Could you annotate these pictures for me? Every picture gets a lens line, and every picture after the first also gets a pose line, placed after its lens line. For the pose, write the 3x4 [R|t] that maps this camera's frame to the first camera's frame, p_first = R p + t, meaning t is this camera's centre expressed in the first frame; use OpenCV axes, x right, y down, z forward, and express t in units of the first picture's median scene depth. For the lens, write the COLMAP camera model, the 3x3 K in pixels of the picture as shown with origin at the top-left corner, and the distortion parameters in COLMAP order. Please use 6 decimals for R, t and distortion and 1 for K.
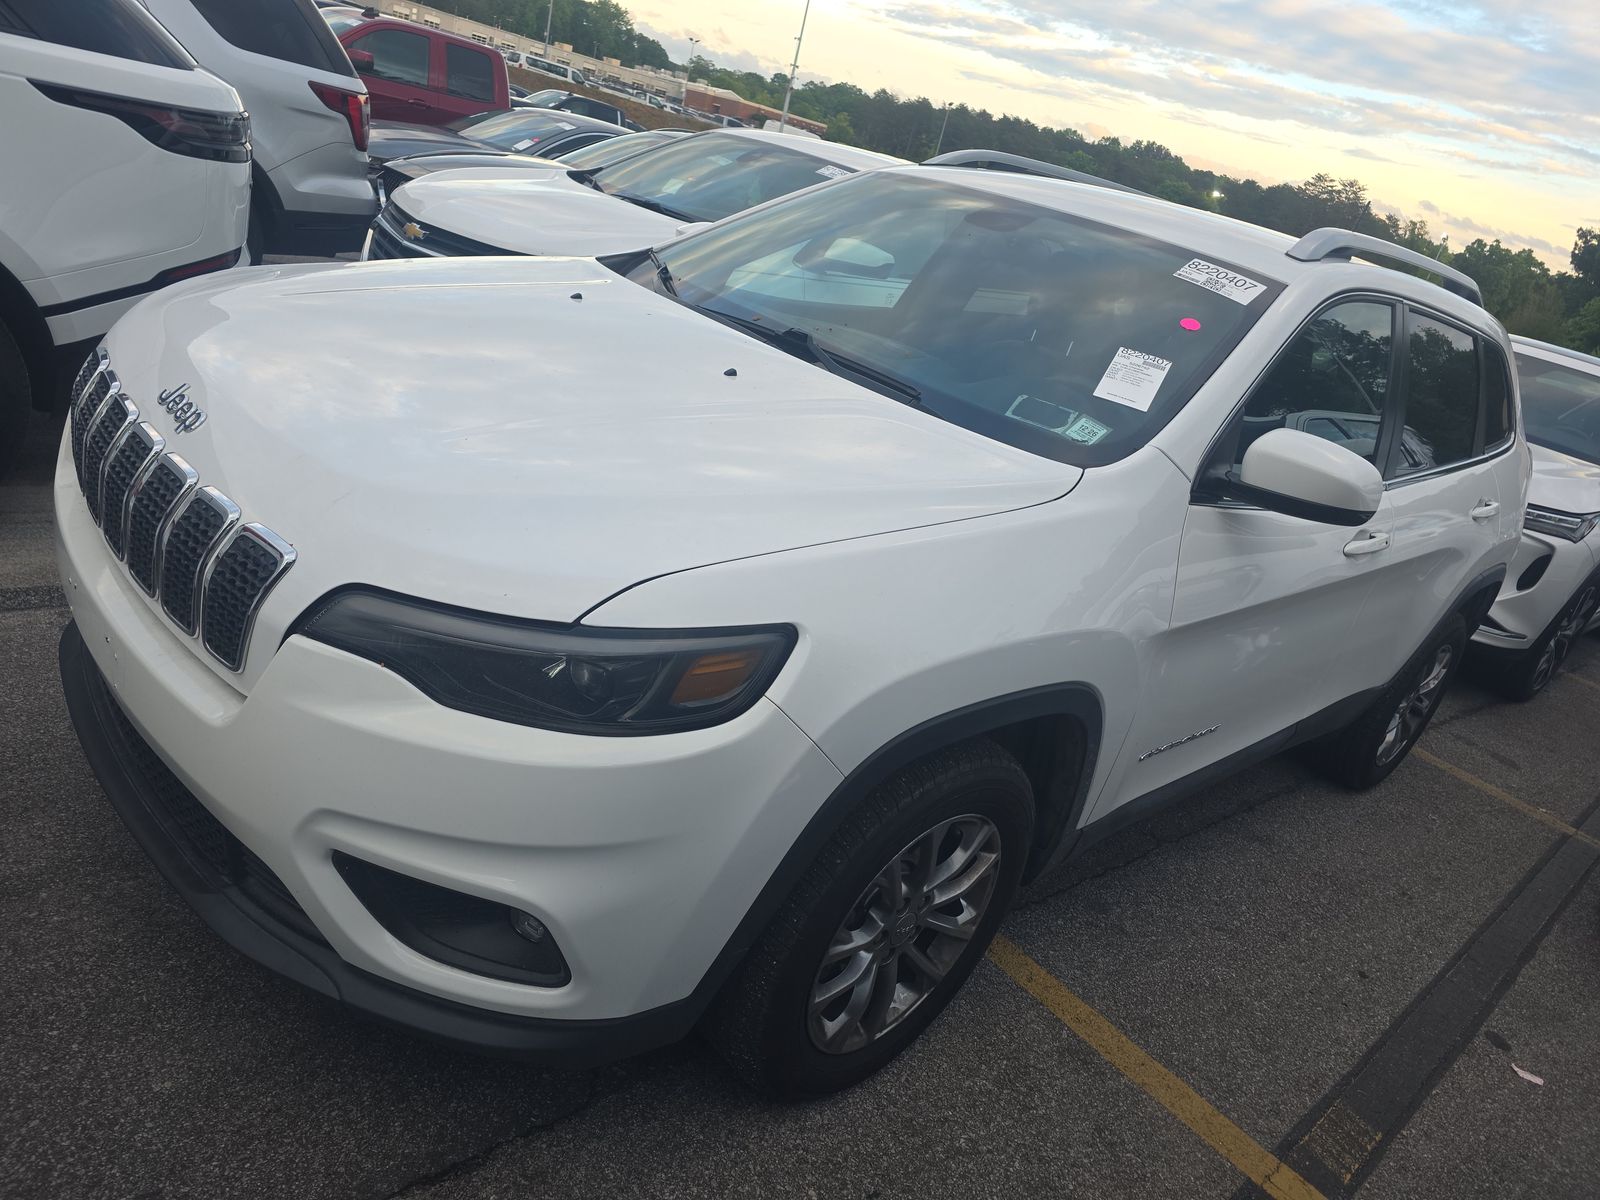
lens RADIAL K [[1088.1, 0, 800.6], [0, 1088.1, 590.2], [0, 0, 1]] dist [0.058840, -0.051728]
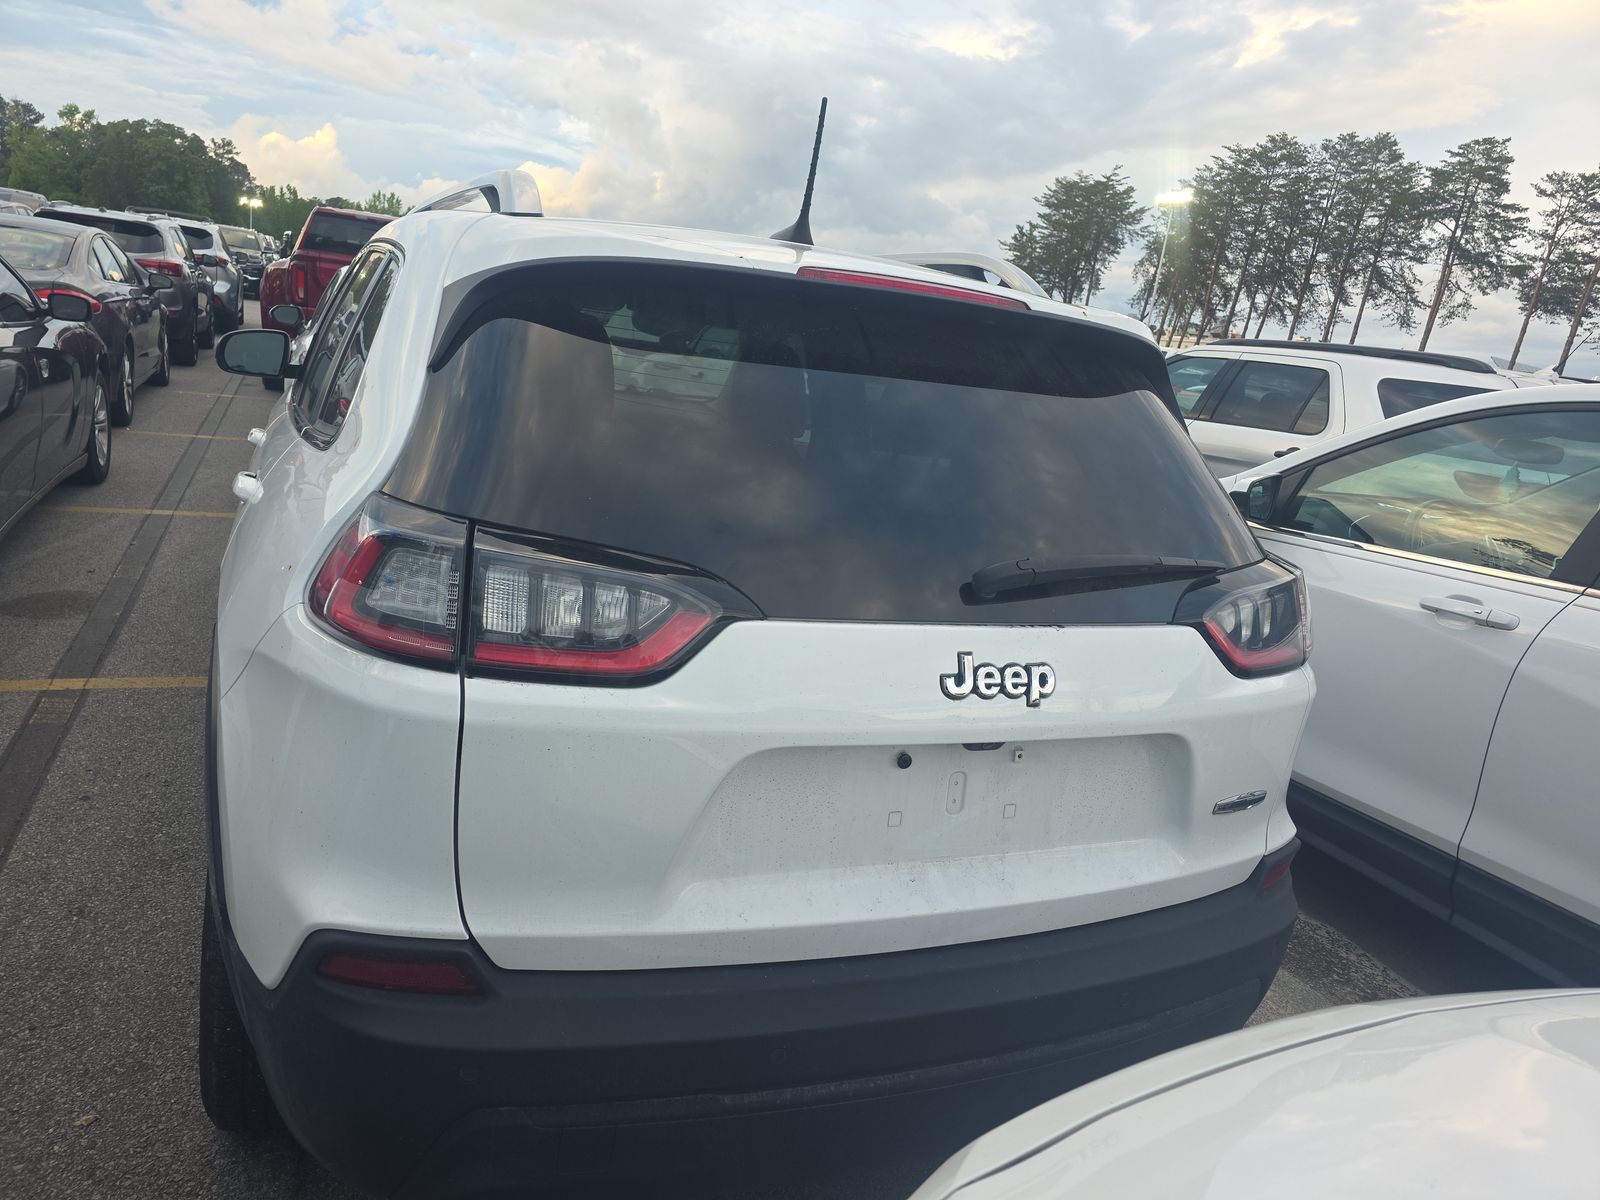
lens RADIAL K [[1088.1, 0, 800.6], [0, 1088.1, 590.2], [0, 0, 1]] dist [0.058840, -0.051728]
pose [[-0.295504, -0.077657, -0.952180, 1.633276], [-0.539345, 0.836223, 0.099183, -0.371901], [0.788533, 0.542863, -0.288991, 2.124169]]
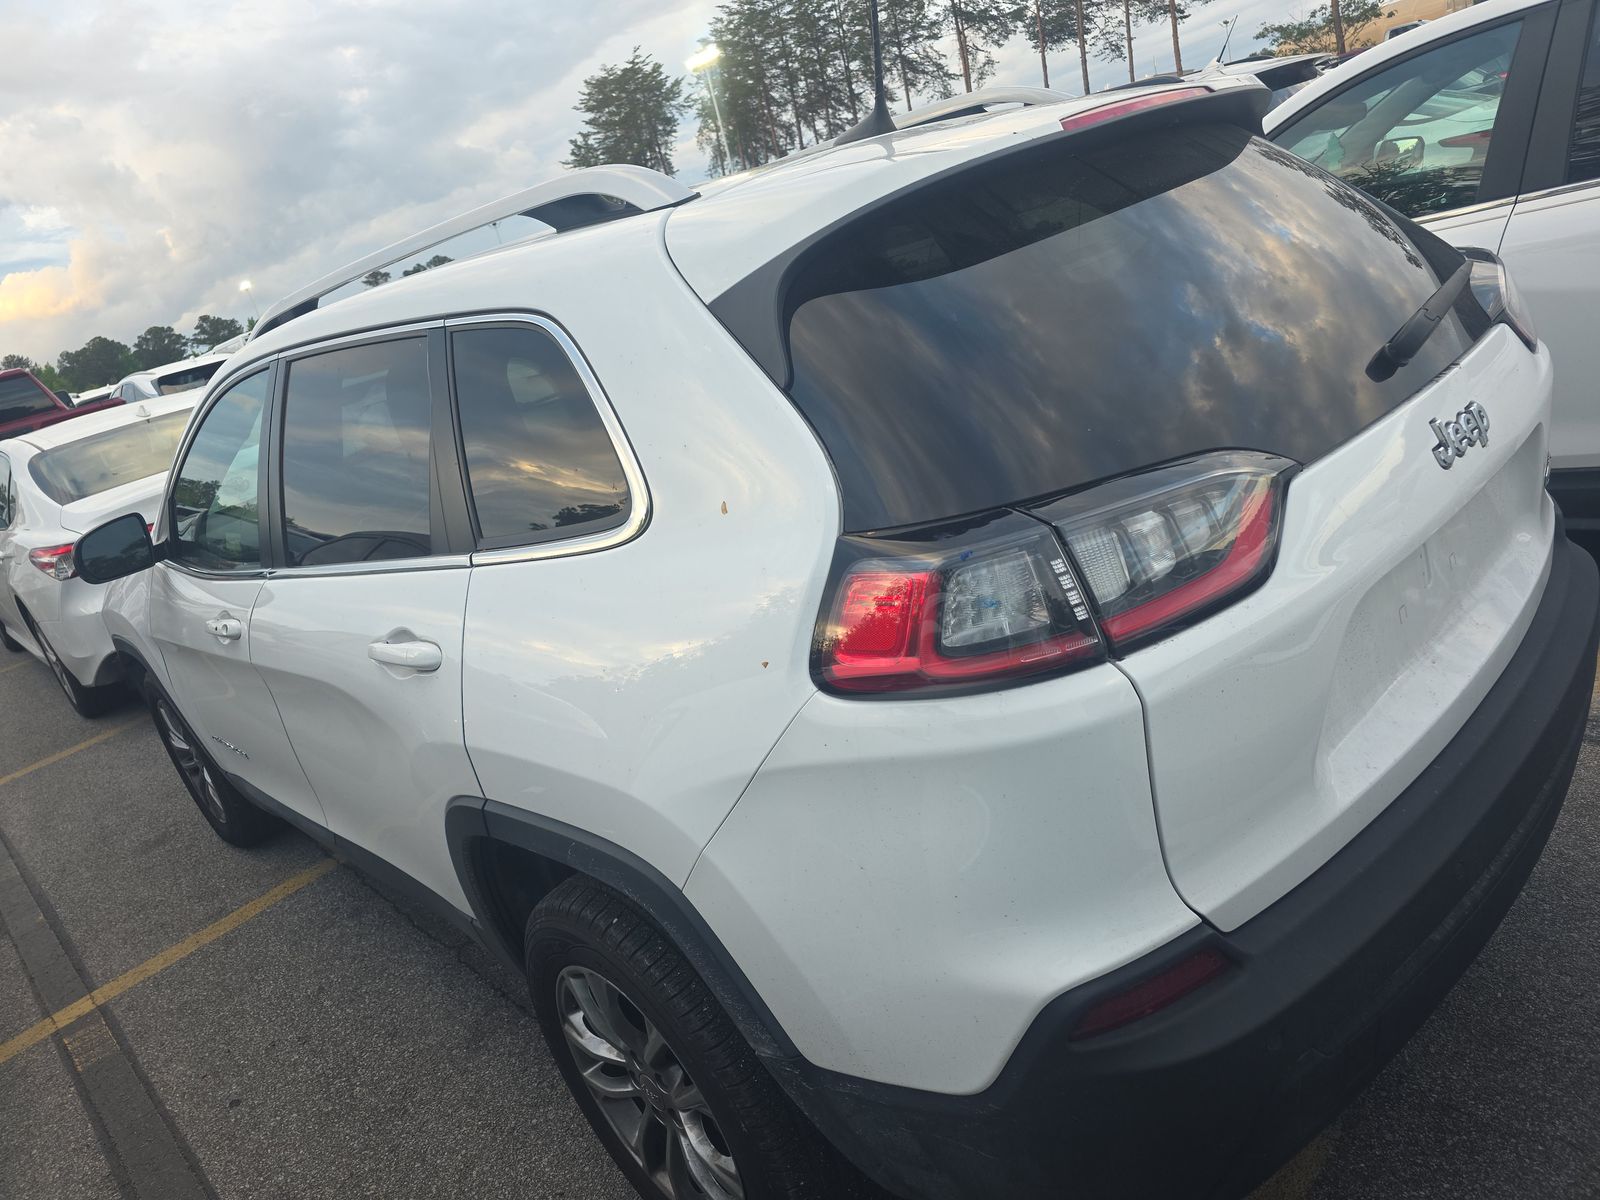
lens RADIAL K [[1088.1, 0, 800.6], [0, 1088.1, 590.2], [0, 0, 1]] dist [0.058840, -0.051728]
pose [[-0.059370, 0.071936, -0.995641, 1.645036], [-0.133116, 0.987922, 0.079316, -0.246682], [0.989321, 0.137244, -0.049077, 1.752794]]
